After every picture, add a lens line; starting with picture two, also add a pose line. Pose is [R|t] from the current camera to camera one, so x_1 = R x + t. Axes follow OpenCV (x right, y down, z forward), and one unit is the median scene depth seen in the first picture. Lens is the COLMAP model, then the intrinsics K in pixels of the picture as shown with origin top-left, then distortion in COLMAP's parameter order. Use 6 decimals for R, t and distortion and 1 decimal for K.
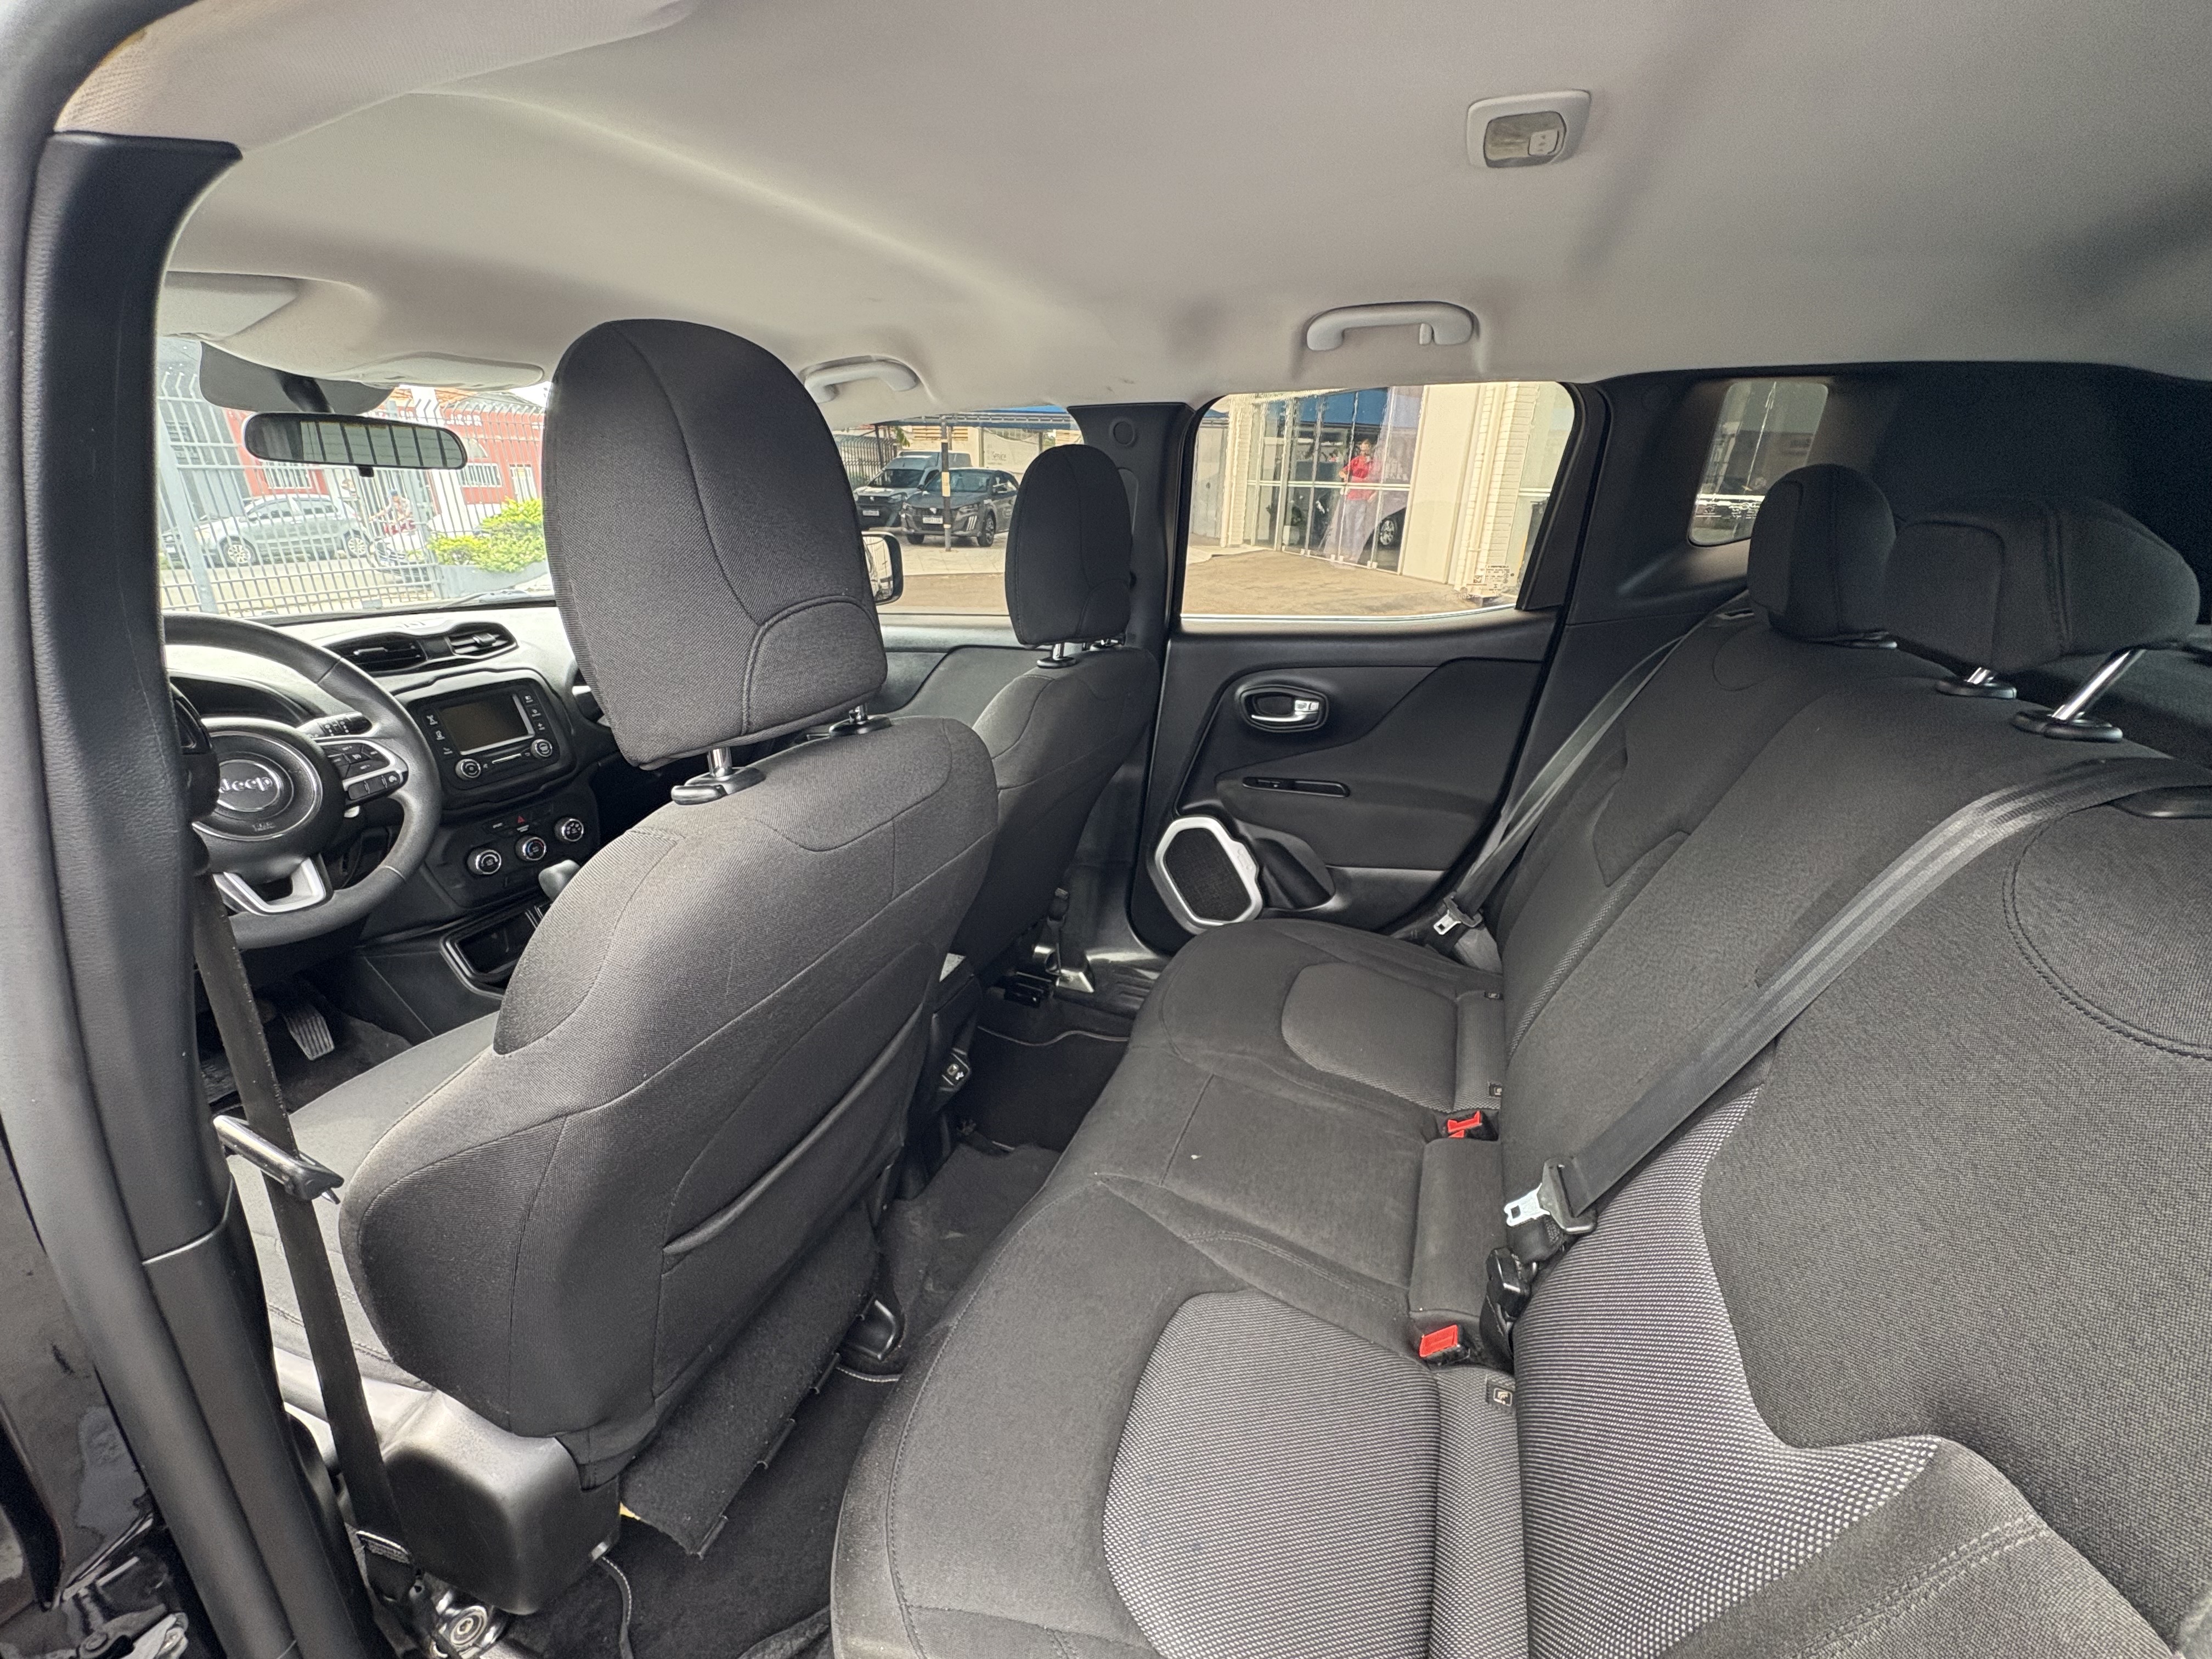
lens RADIAL K [[878.3, 0, 1109.0], [0, 878.3, 837.3], [0, 0, 1]] dist [0.003455, -0.001477]
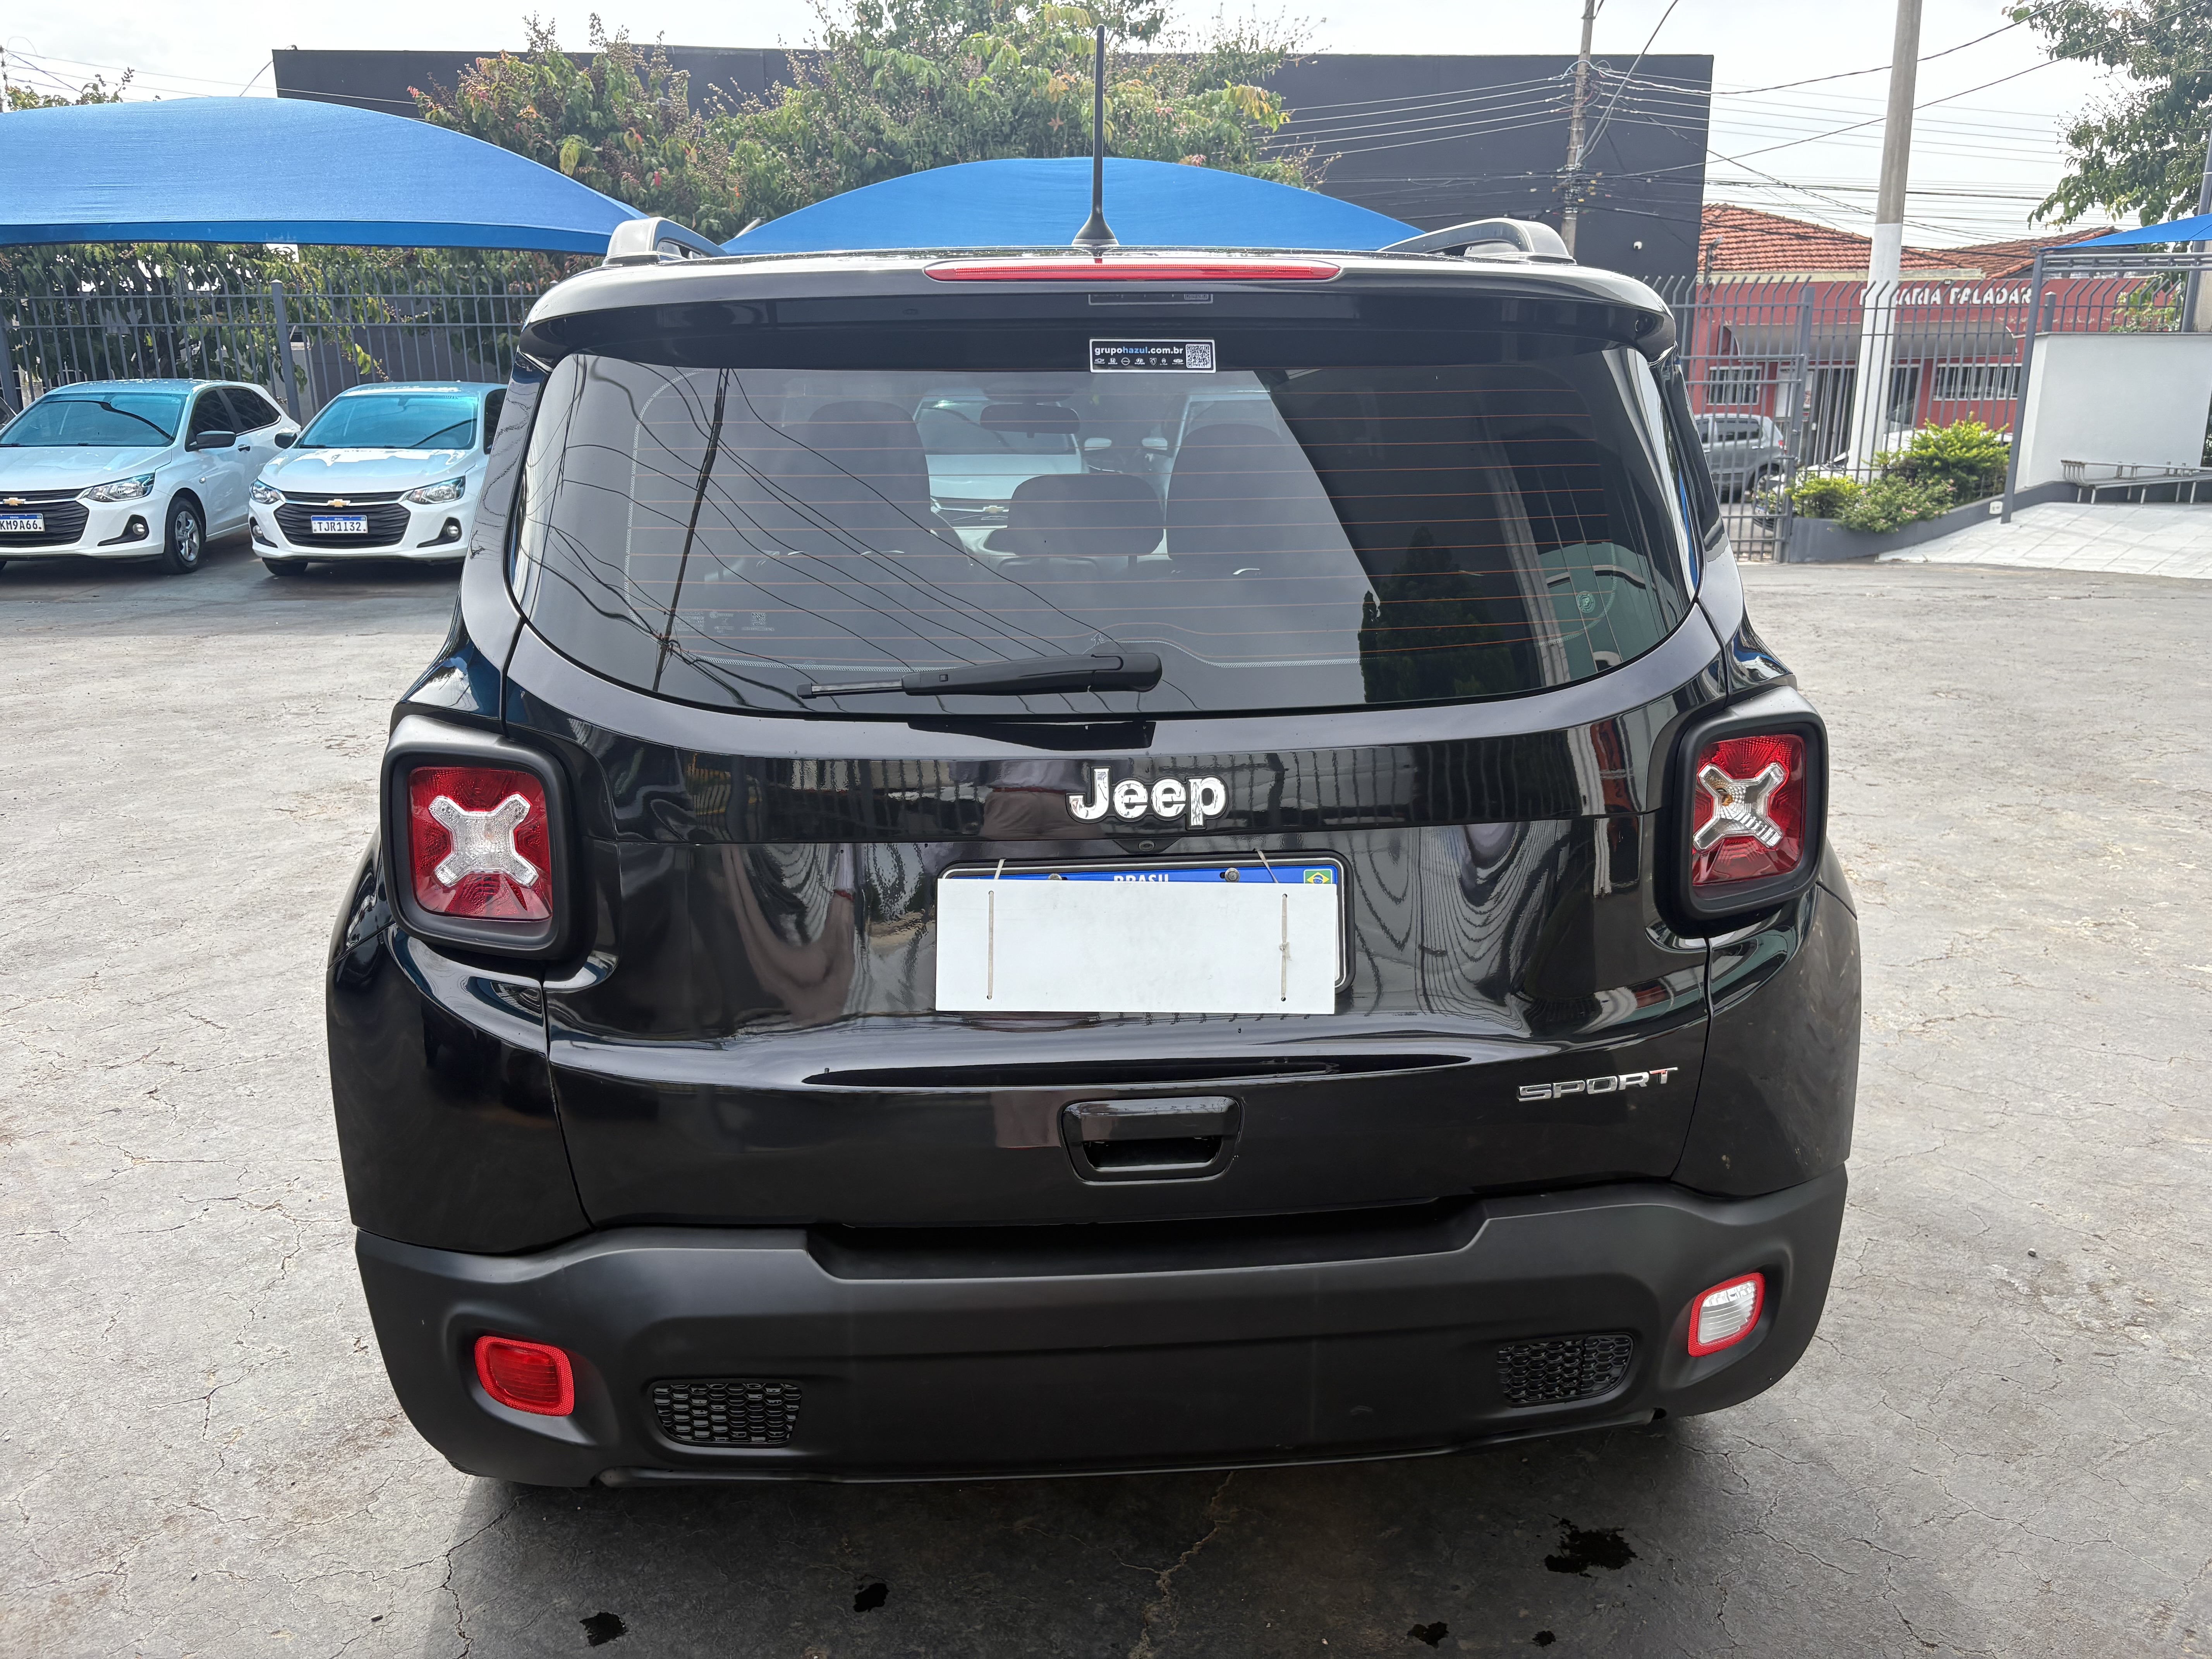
lens RADIAL K [[1690.8, 0, 1106.3], [0, 1690.8, 819.5], [0, 0, 1]] dist [0.058757, -0.072171]
pose [[0.440597, 0.212459, -0.872202, 1.644271], [-0.327832, 0.942566, 0.063993, 0.016834], [0.835704, 0.257741, 0.484942, -0.204302]]
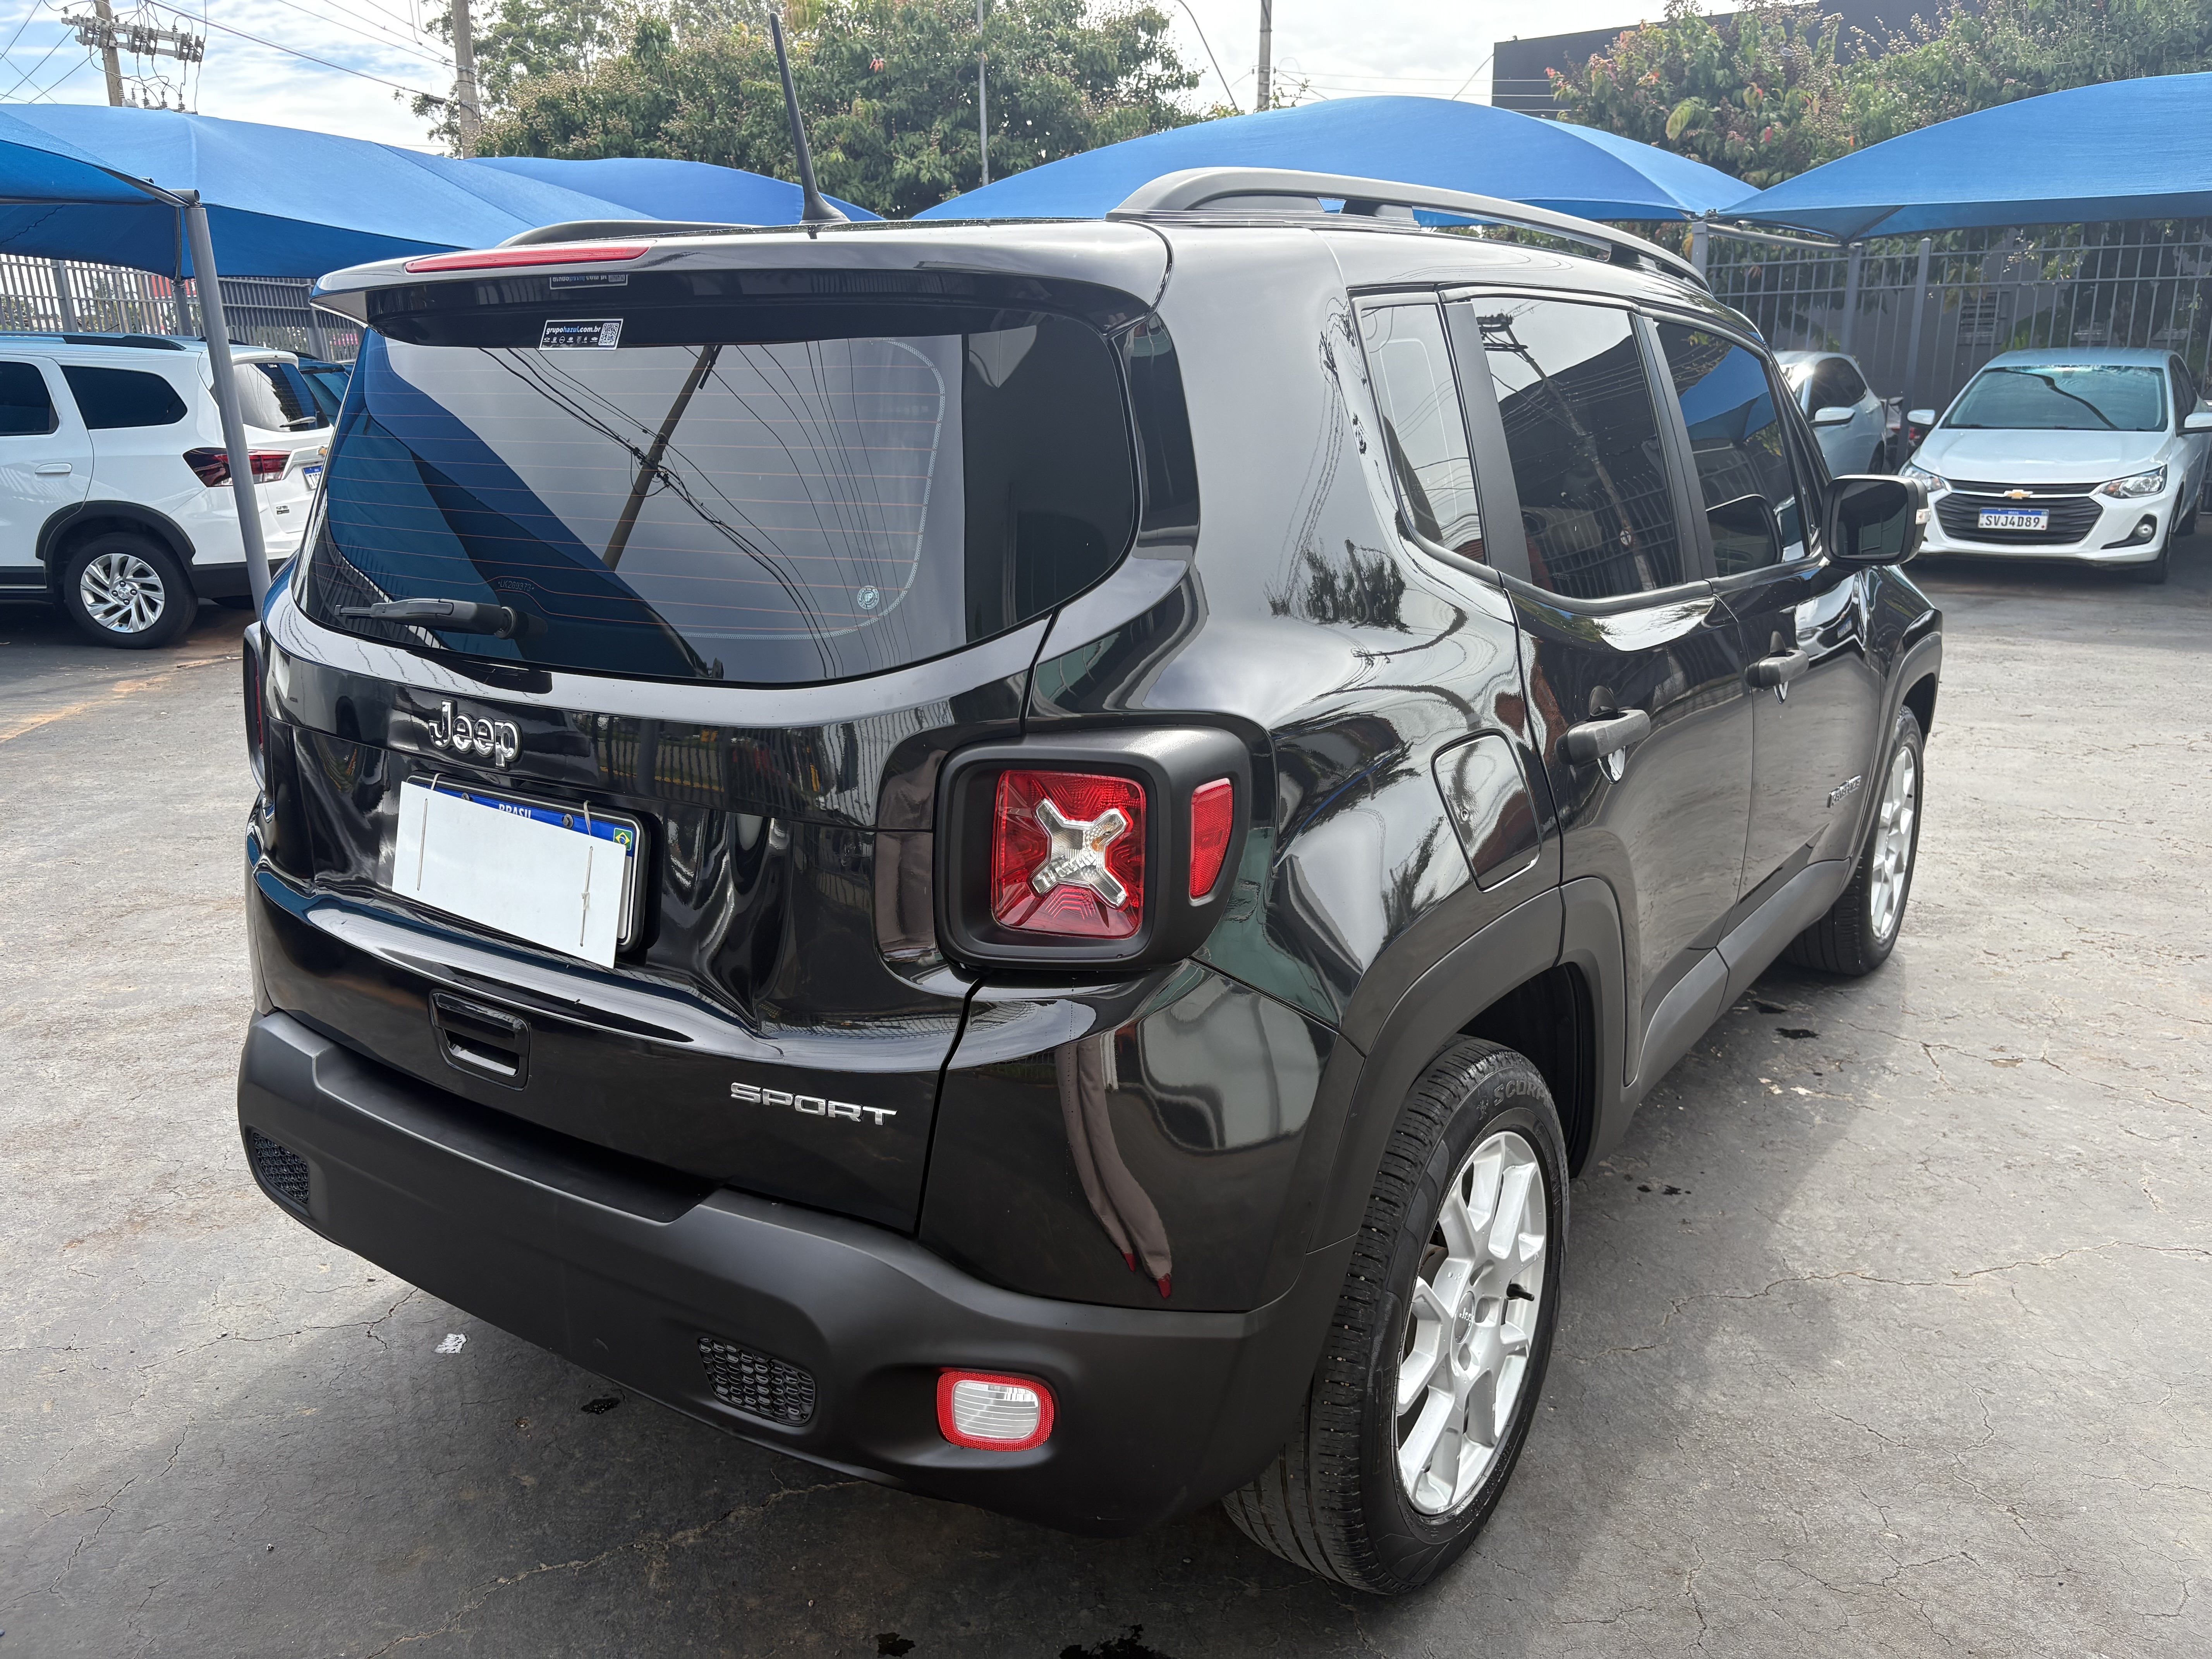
lens RADIAL K [[1690.8, 0, 1103.0], [0, 1690.8, 832.2], [0, 0, 1]] dist [0.058757, -0.072171]
pose [[-0.231296, 0.252770, -0.939473, 1.749826], [-0.355881, 0.876749, 0.323511, -0.377174], [0.905456, 0.409167, -0.112832, 0.786095]]
